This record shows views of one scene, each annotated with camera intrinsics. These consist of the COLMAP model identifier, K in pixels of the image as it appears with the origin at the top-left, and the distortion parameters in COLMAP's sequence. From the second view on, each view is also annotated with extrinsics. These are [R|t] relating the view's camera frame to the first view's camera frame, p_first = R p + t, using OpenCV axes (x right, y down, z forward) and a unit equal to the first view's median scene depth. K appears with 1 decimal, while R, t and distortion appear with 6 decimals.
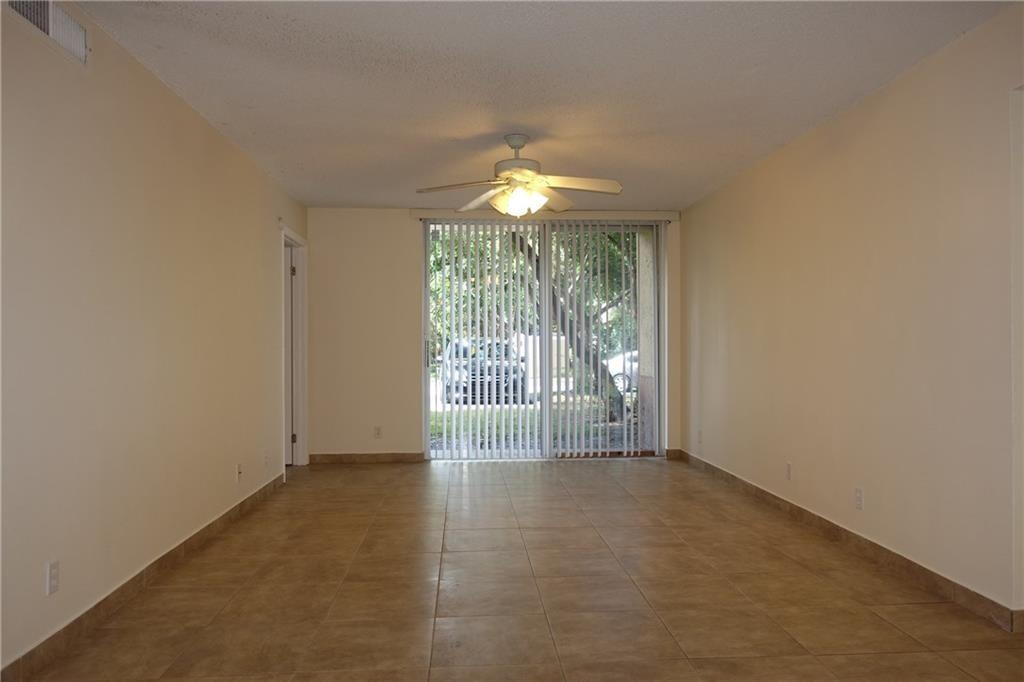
lens RADIAL K [[704.9, 0, 512.0], [0, 704.9, 341.0], [0, 0, 1]] dist [-0.001473, 0.000940]
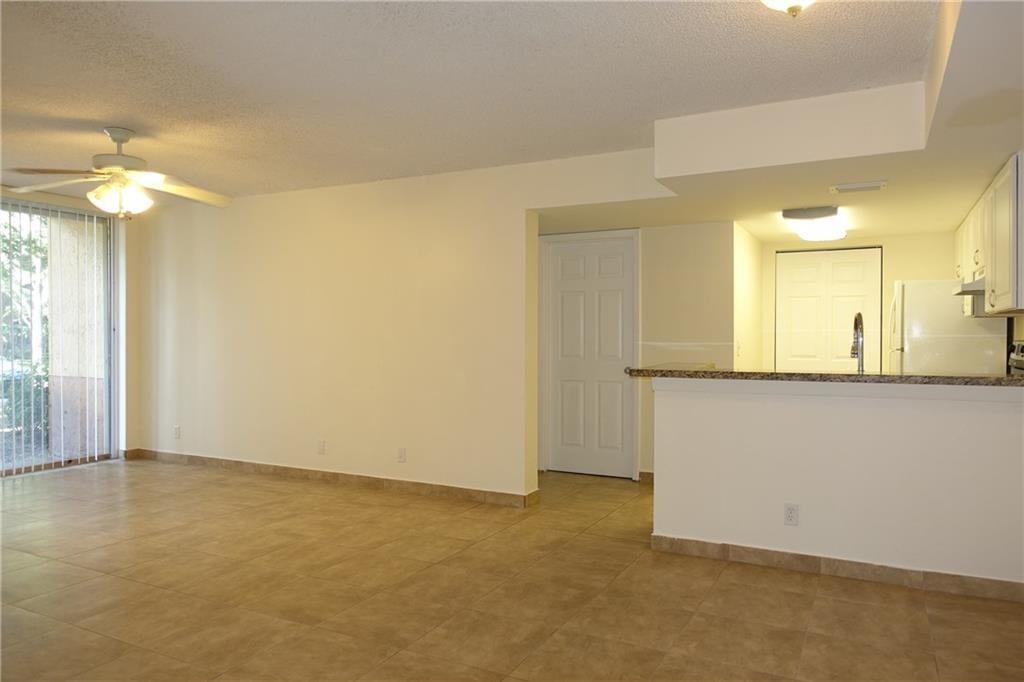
lens RADIAL K [[704.9, 0, 512.0], [0, 704.9, 341.0], [0, 0, 1]] dist [-0.001473, 0.000940]
pose [[0.523191, -0.001616, 0.852214, -0.585548], [-0.011238, 0.999898, 0.008795, -0.022746], [-0.852142, -0.014179, 0.523119, 0.054162]]
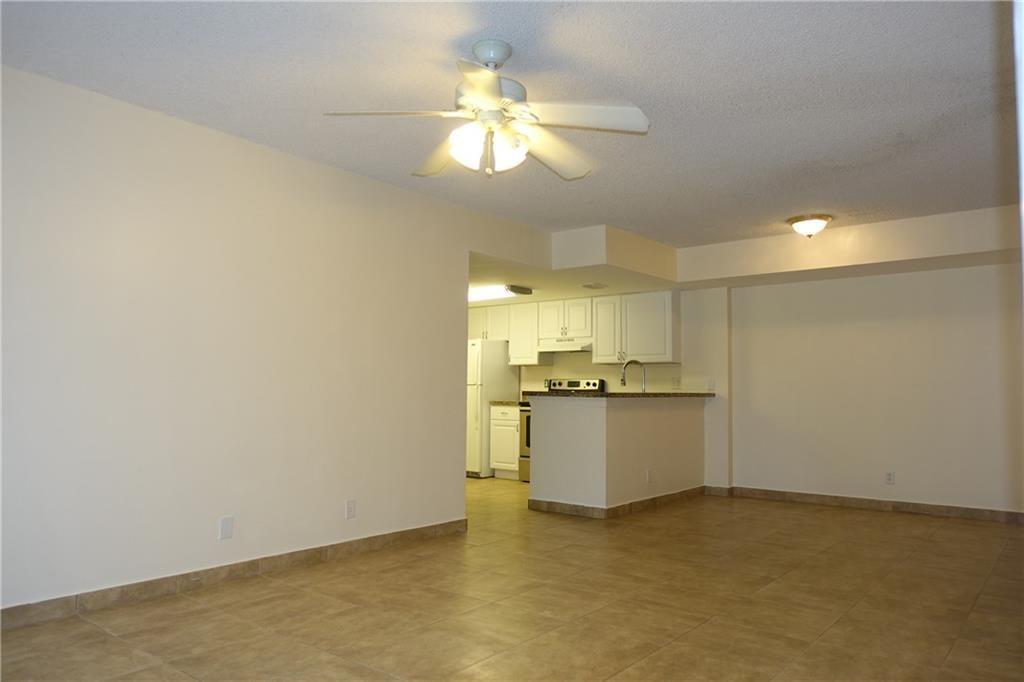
lens RADIAL K [[704.9, 0, 512.0], [0, 704.9, 341.0], [0, 0, 1]] dist [-0.001473, 0.000940]
pose [[-0.732638, 0.044982, 0.679130, -0.482968], [-0.011714, 0.996833, -0.078661, 0.033101], [-0.680517, -0.065585, -0.729791, 1.600655]]
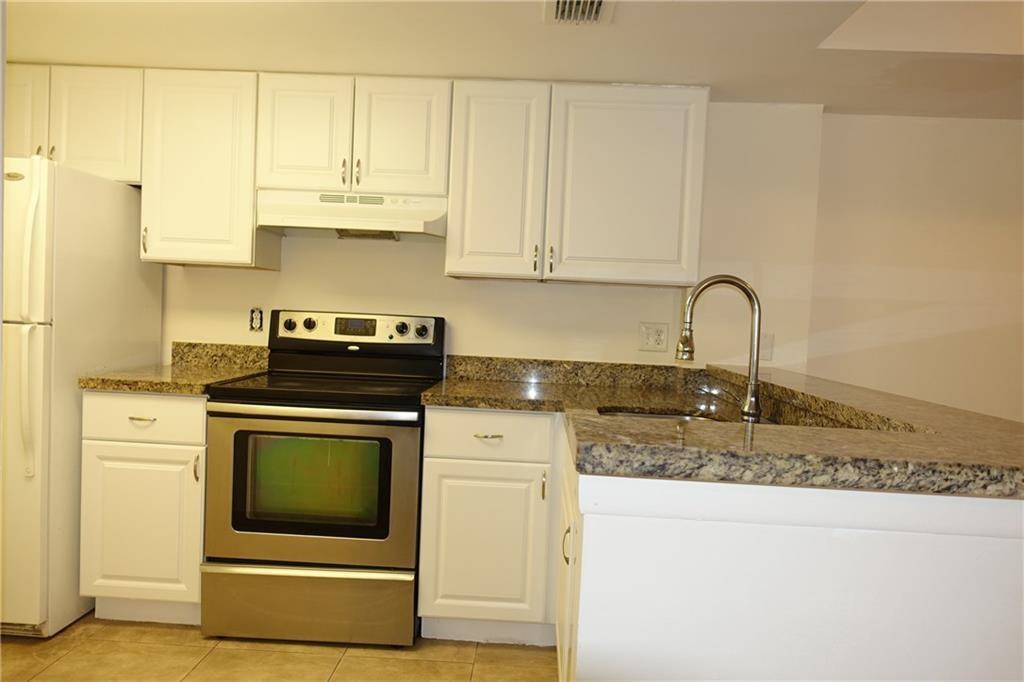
lens RADIAL K [[704.9, 0, 512.0], [0, 704.9, 341.0], [0, 0, 1]] dist [-0.001473, 0.000940]
pose [[-0.993211, -0.046477, 0.106634, 0.553304], [-0.043253, 0.998540, 0.032352, -0.021719], [-0.107982, 0.027520, -0.993772, 0.680180]]
